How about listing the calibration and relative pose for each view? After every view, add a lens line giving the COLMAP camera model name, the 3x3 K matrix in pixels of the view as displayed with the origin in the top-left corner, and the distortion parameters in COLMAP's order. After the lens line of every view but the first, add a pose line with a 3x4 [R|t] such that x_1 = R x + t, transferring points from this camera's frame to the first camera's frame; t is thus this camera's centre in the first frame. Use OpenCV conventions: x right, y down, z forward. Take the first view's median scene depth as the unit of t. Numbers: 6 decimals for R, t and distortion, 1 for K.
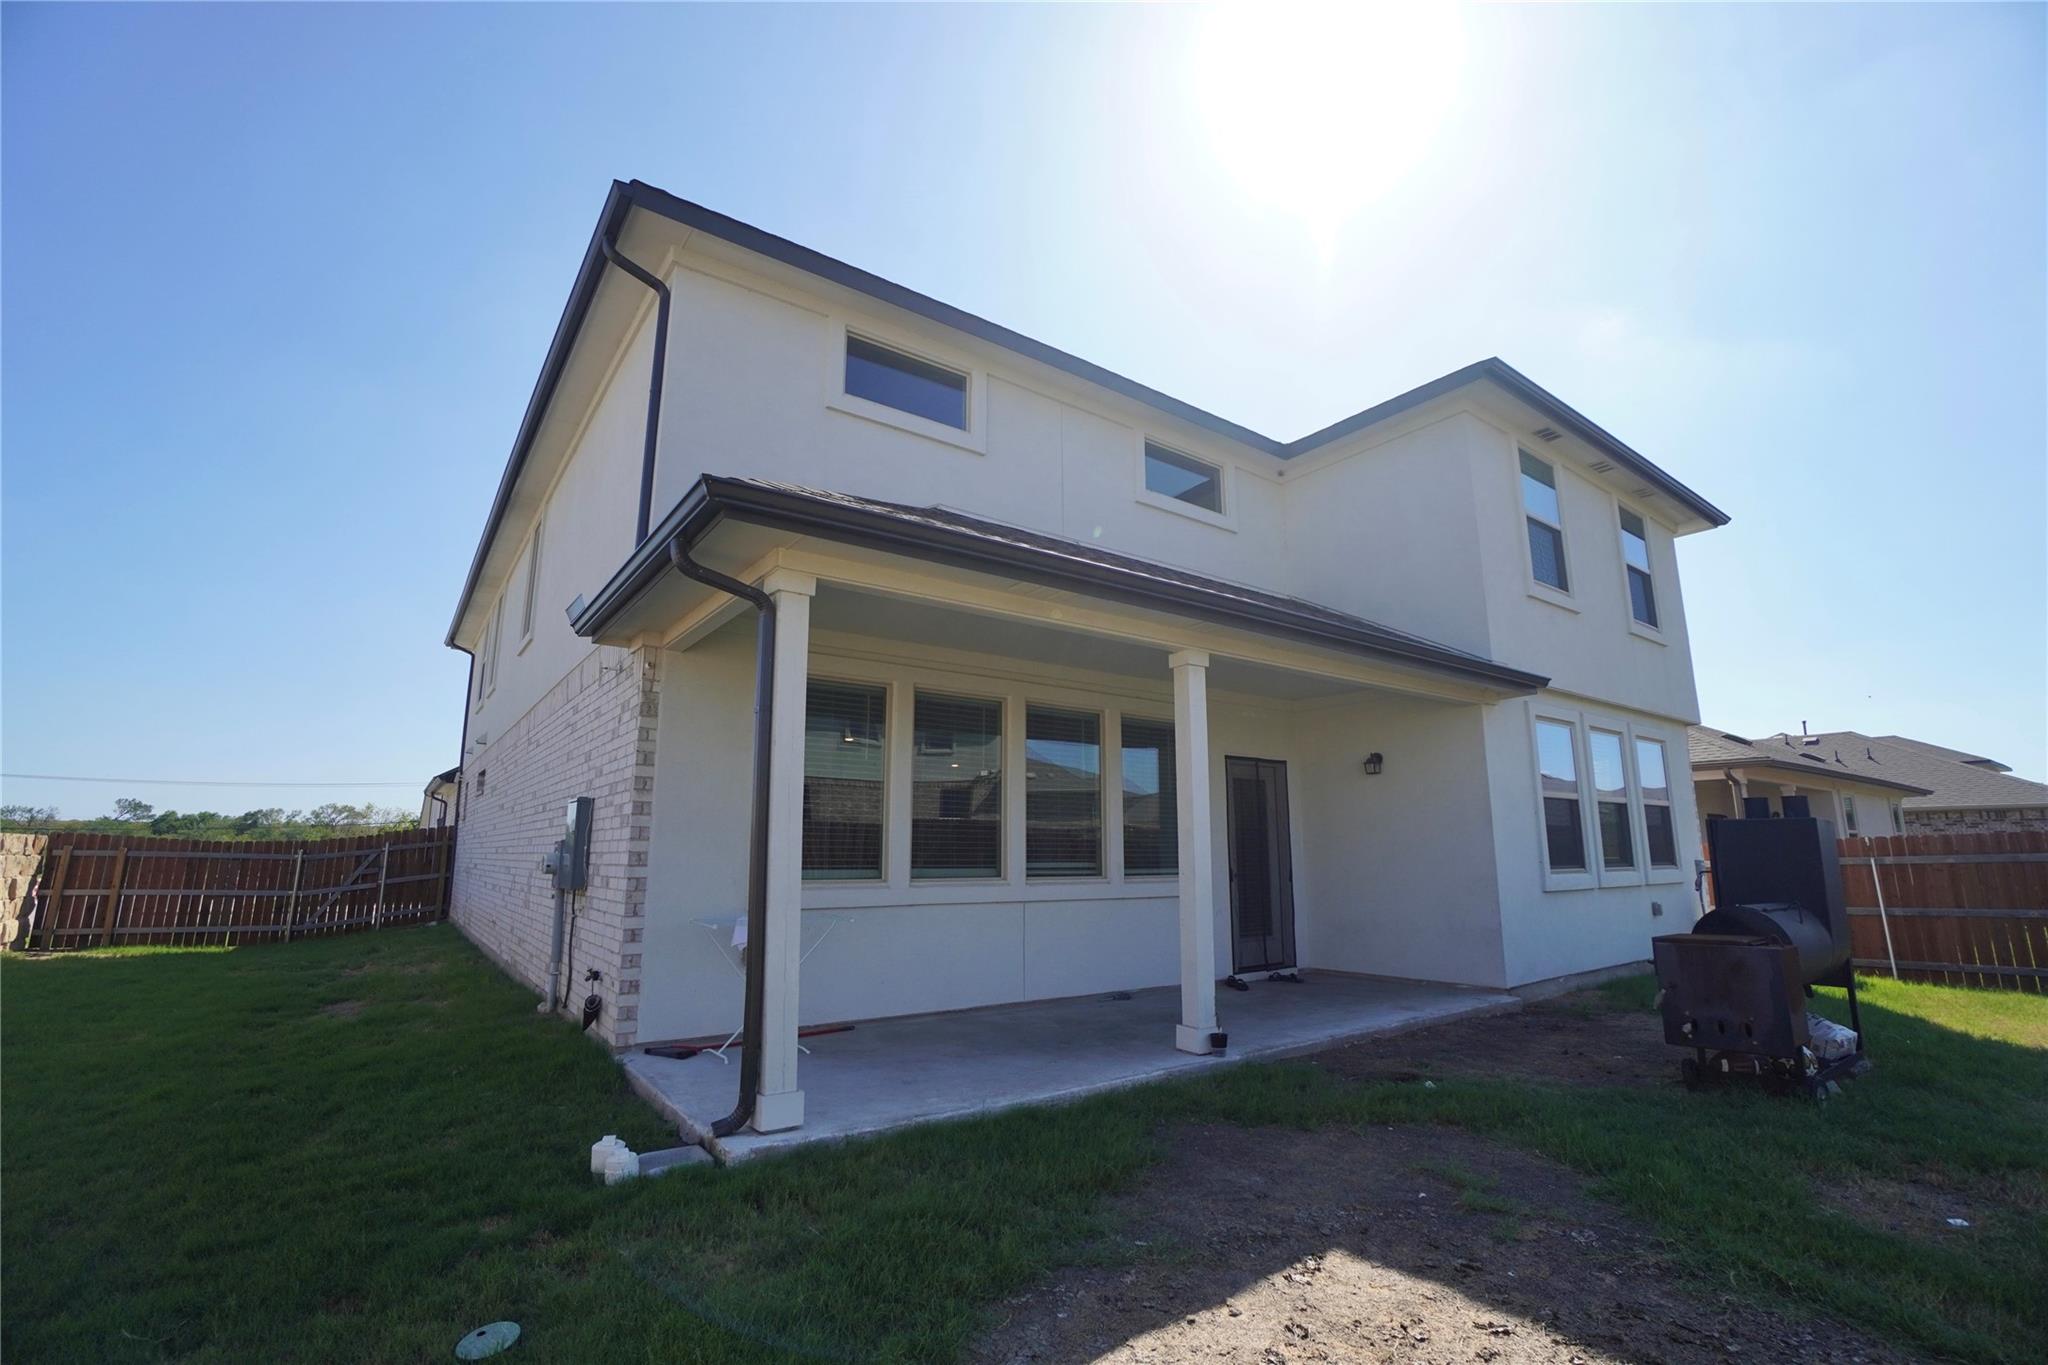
lens RADIAL K [[906.2, 0, 1024.0], [0, 906.2, 682.5], [0, 0, 1]] dist [-0.065351, 0.026267]
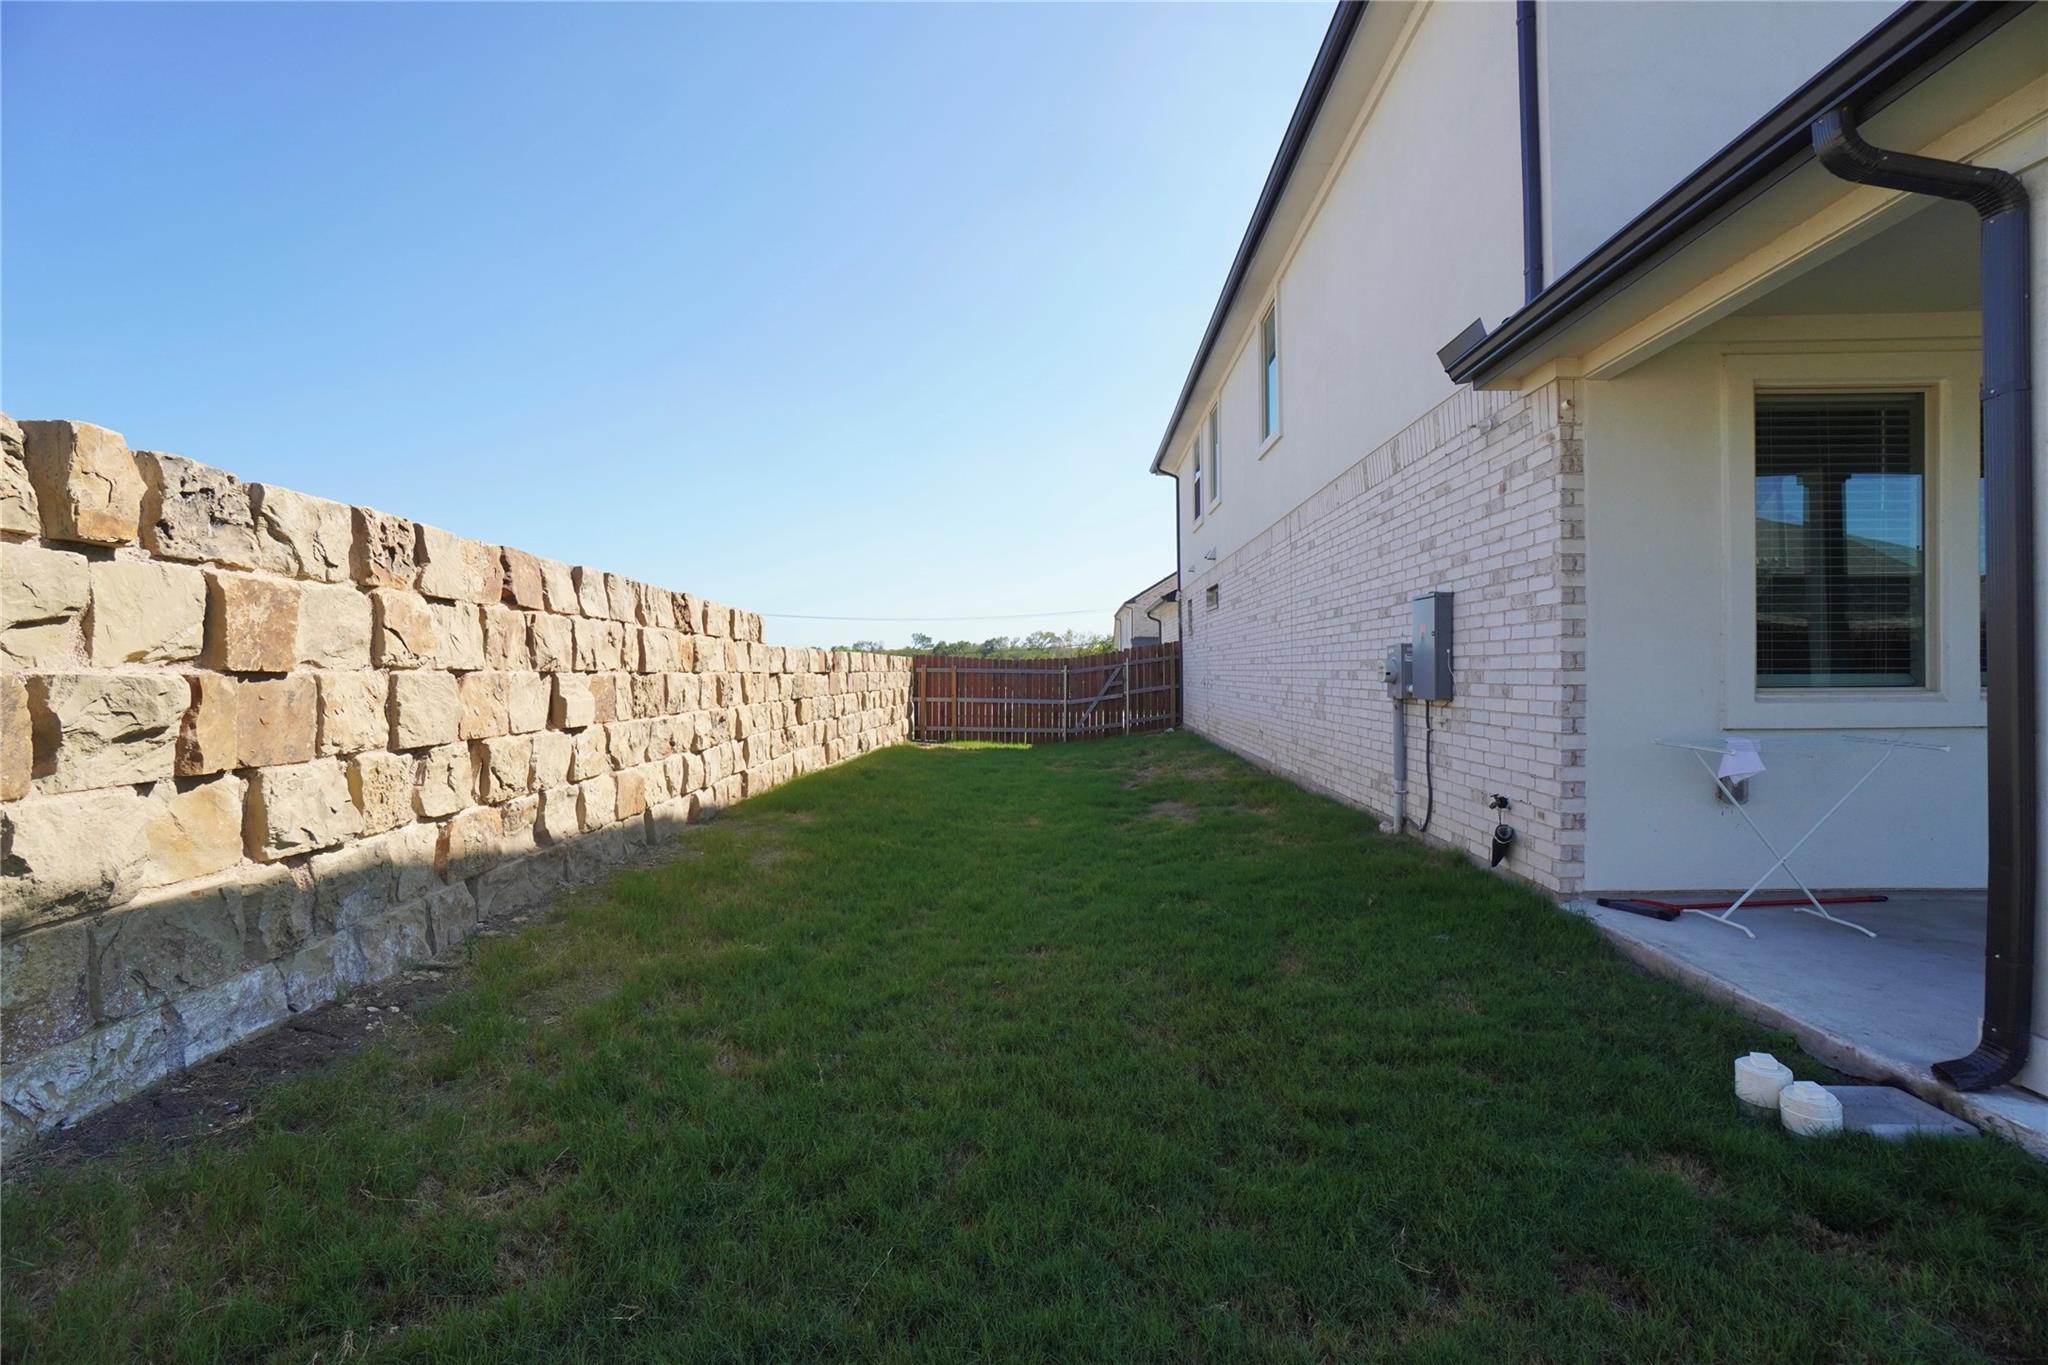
lens RADIAL K [[903.5, 0, 1024.0], [0, 903.5, 682.5], [0, 0, 1]] dist [-0.053485, 0.016632]
pose [[0.779129, 0.002807, -0.626857, -0.201605], [0.126548, 0.978697, 0.161670, 0.020243], [0.613957, -0.205290, 0.762176, 0.078401]]
